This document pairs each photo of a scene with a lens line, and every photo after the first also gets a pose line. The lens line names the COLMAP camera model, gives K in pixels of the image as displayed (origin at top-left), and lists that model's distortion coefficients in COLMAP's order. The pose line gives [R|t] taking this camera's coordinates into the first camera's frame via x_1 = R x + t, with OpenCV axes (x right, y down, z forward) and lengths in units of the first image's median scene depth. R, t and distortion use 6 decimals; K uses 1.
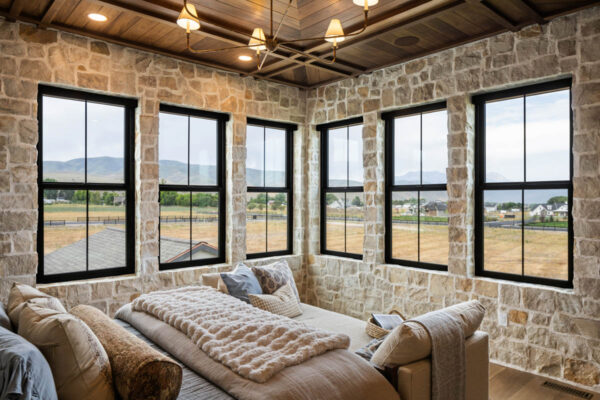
lens RADIAL K [[412.5, 0, 300.0], [0, 412.5, 200.0], [0, 0, 1]] dist [0.001144, -0.001718]
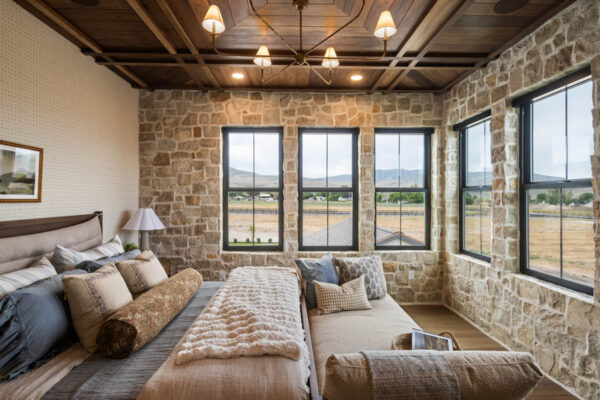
lens RADIAL K [[294.7, 0, 299.9], [0, 294.7, 198.3], [0, 0, 1]] dist [0.001725, -0.000870]
pose [[0.762978, 0.000775, -0.646424, 0.264758], [-0.002185, 0.999997, -0.001380, -0.000623], [0.646421, 0.002465, 0.762977, 0.241853]]
